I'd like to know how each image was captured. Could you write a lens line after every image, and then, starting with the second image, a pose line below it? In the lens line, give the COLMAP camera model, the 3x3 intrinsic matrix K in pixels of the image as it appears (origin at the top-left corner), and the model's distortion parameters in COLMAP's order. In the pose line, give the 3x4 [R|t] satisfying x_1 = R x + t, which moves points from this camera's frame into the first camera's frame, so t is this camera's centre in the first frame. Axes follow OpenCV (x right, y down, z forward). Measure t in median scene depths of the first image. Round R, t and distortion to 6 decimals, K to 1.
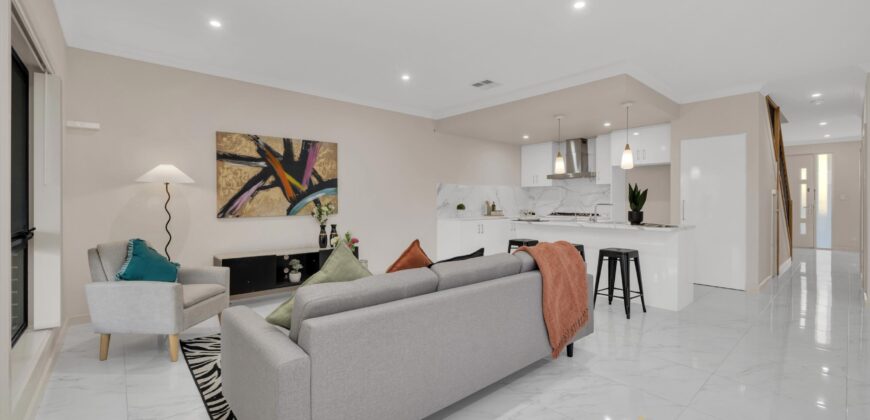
lens RADIAL K [[362.3, 0, 435.4], [0, 362.3, 202.5], [0, 0, 1]] dist [0.000354, -0.000151]
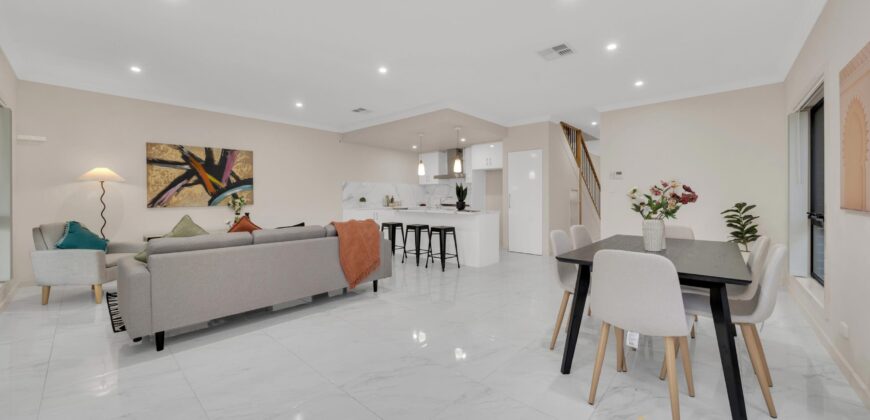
lens RADIAL K [[317.6, 0, 434.4], [0, 317.6, 197.5], [0, 0, 1]] dist [-0.006967, 0.000094]
pose [[0.993031, -0.002273, 0.117829, 0.265435], [0.002377, 0.999997, -0.000738, 0.007663], [-0.117827, 0.001013, 0.993034, -0.235994]]
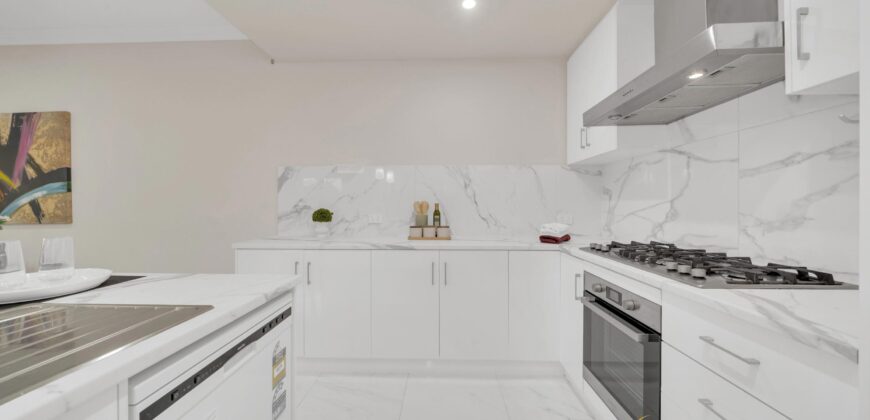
lens RADIAL K [[310.8, 0, 431.5], [0, 310.8, 205.7], [0, 0, 1]] dist [-0.001702, -0.000093]
pose [[0.729080, -0.000188, -0.684428, 0.598915], [-0.000131, 1.000000, -0.000414, 0.000491], [0.684428, 0.000391, 0.729080, 1.113953]]
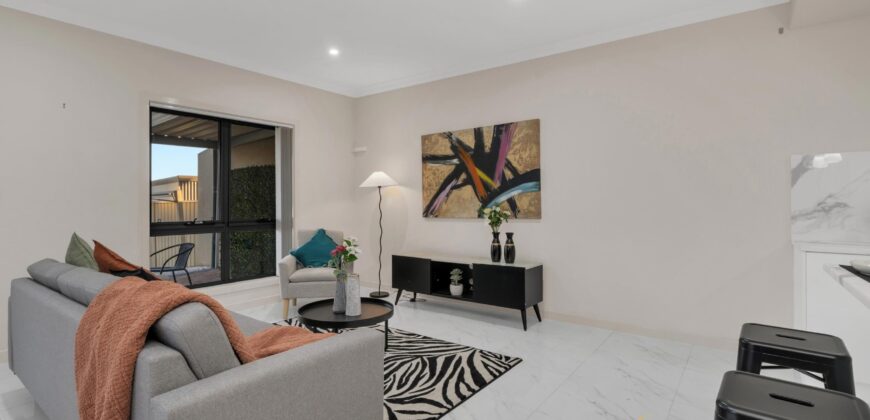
lens RADIAL K [[411.2, 0, 432.2], [0, 411.2, 200.4], [0, 0, 1]] dist [-0.000002, 0.000399]
pose [[0.207371, -0.004515, -0.978252, 0.503343], [0.000084, 0.999989, -0.004598, -0.000649], [0.978262, 0.000872, 0.207369, 0.674461]]
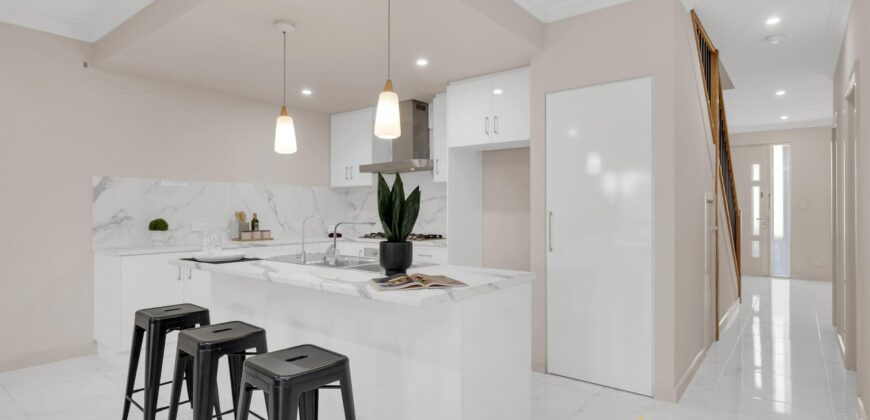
lens RADIAL K [[456.2, 0, 434.3], [0, 456.2, 207.6], [0, 0, 1]] dist [-0.002579, -0.000913]
pose [[0.984393, -0.000805, 0.175983, 0.455823], [0.001812, 0.999983, -0.005566, -0.009902], [-0.175975, 0.005798, 0.984378, 0.443701]]
